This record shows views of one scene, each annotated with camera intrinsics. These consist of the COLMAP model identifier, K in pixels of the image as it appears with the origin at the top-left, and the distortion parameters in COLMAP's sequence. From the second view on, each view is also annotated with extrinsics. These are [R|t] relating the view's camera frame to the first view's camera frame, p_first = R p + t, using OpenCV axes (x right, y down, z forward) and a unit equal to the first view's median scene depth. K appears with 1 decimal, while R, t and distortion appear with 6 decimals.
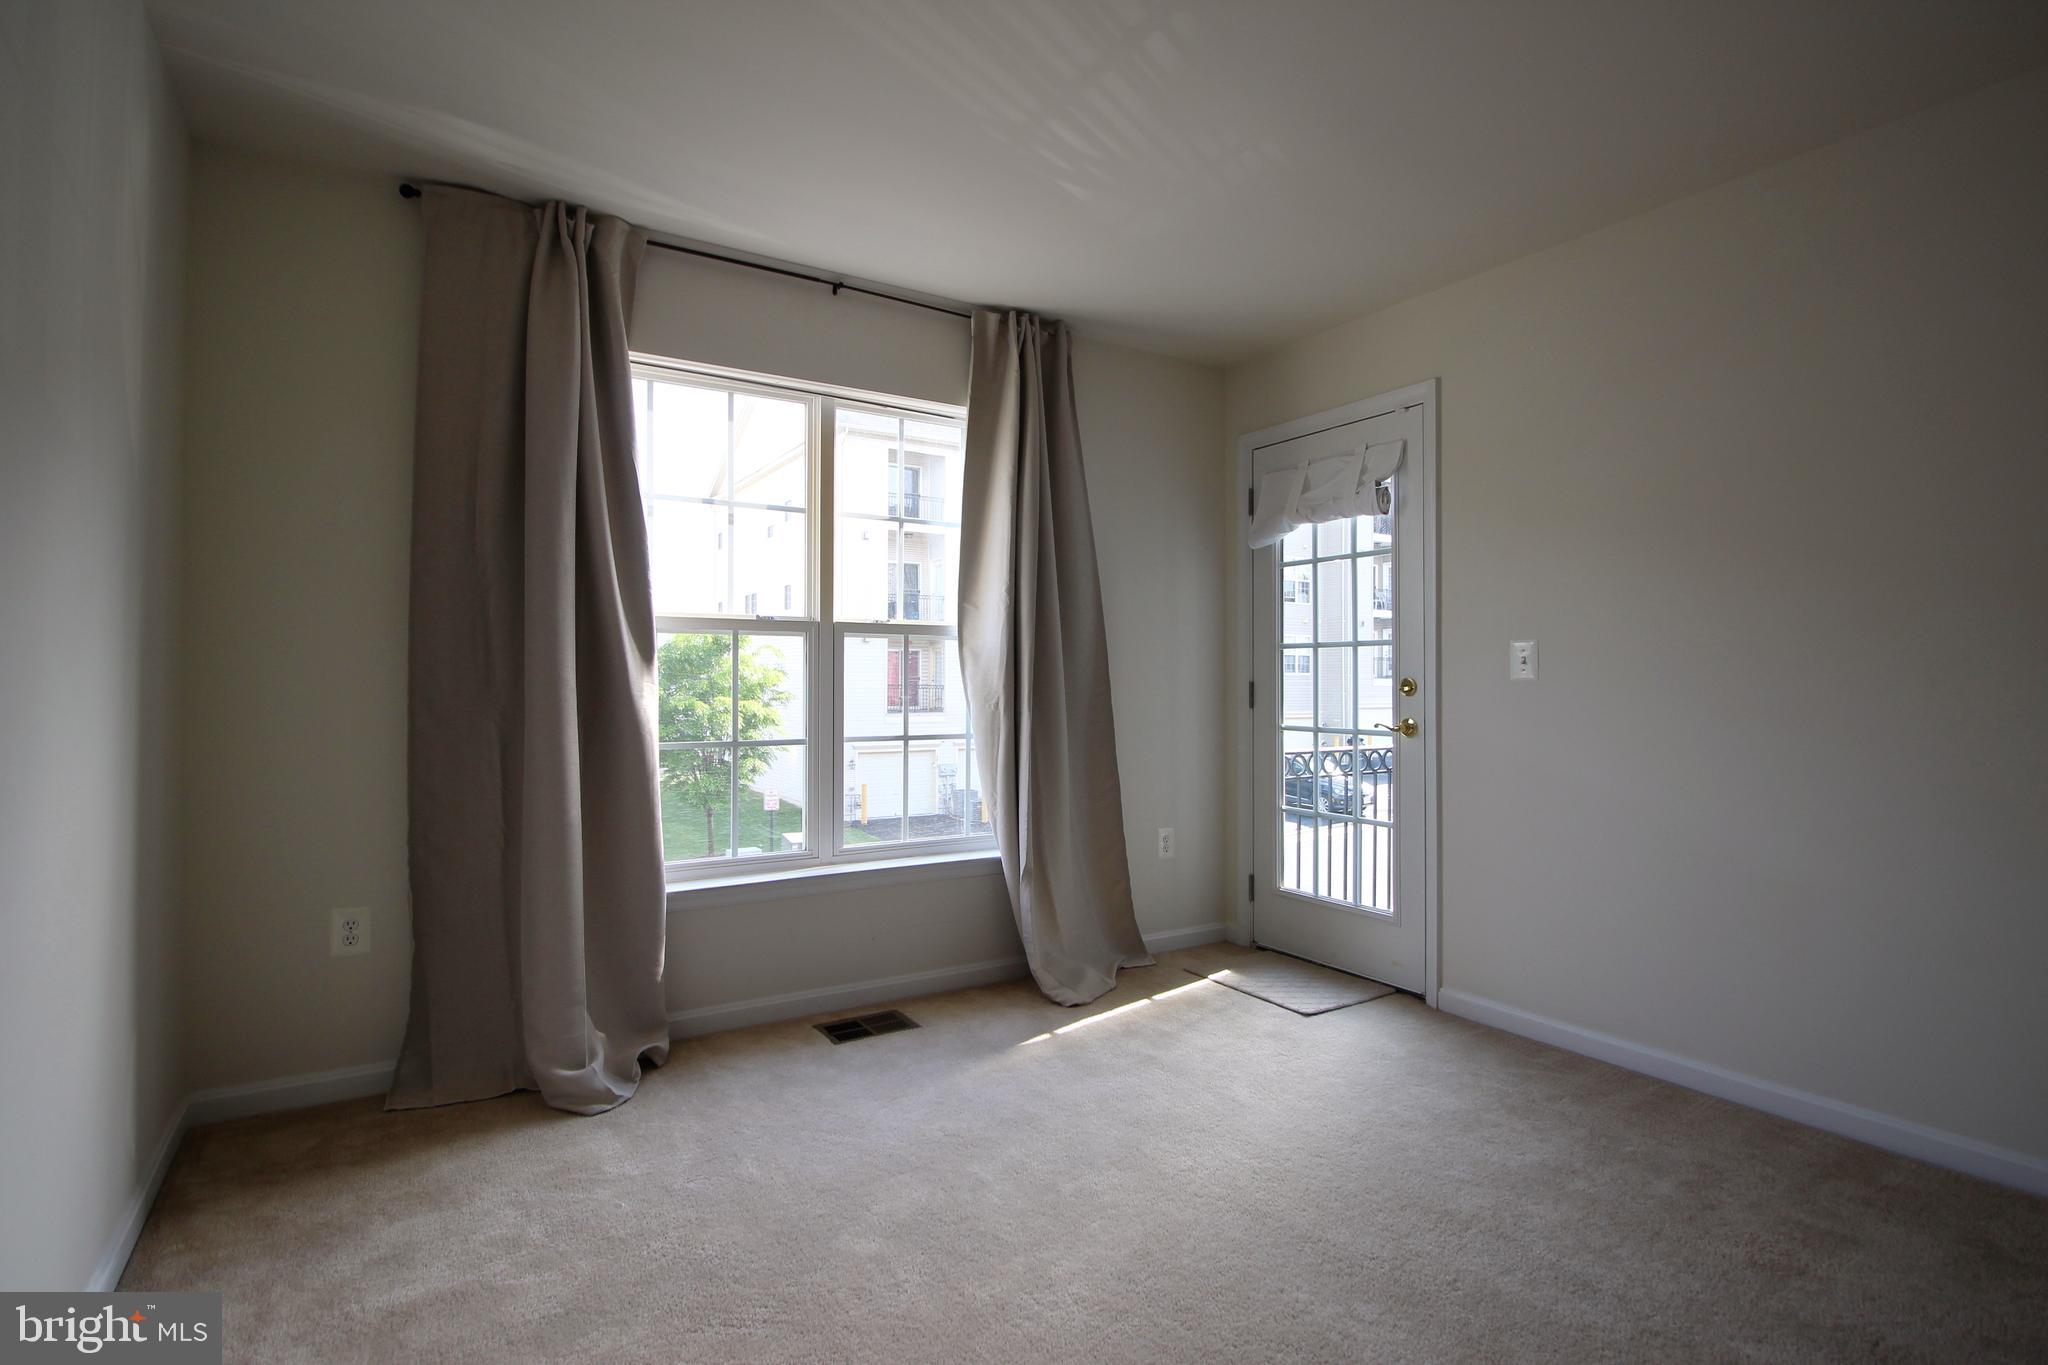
lens RADIAL K [[974.0, 0, 1027.5], [0, 974.0, 679.9], [0, 0, 1]] dist [-0.008976, -0.004105]
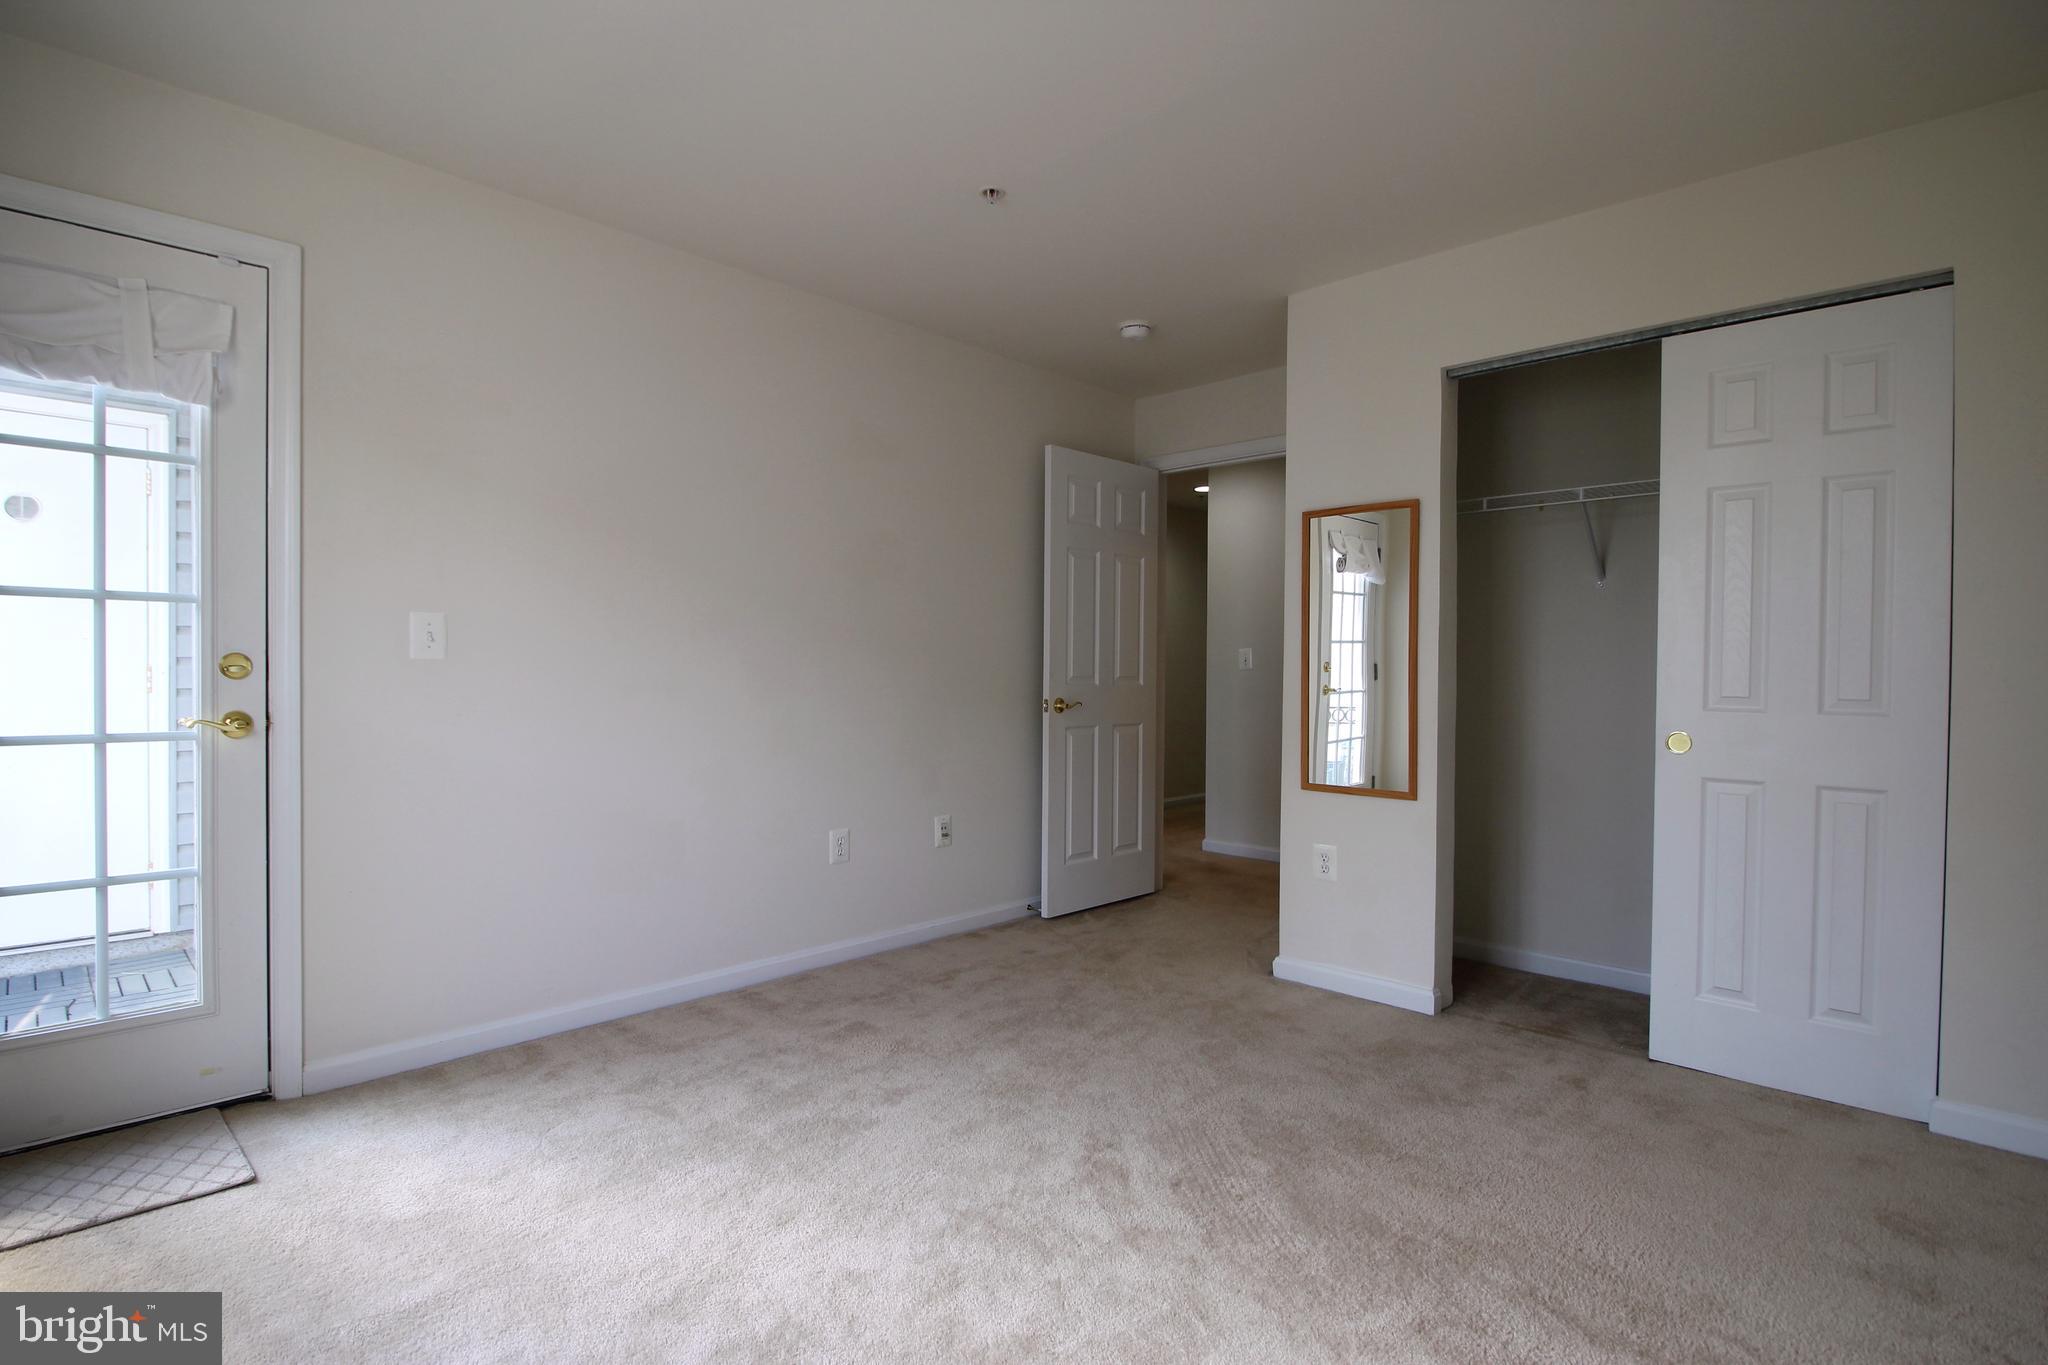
lens RADIAL K [[974.0, 0, 1025.1], [0, 974.0, 688.4], [0, 0, 1]] dist [-0.008976, -0.004105]
pose [[-0.243351, -0.022059, 0.969687, -0.431242], [-0.019904, 0.999644, 0.017745, -0.000042], [-0.969734, -0.014982, -0.243704, 0.647188]]
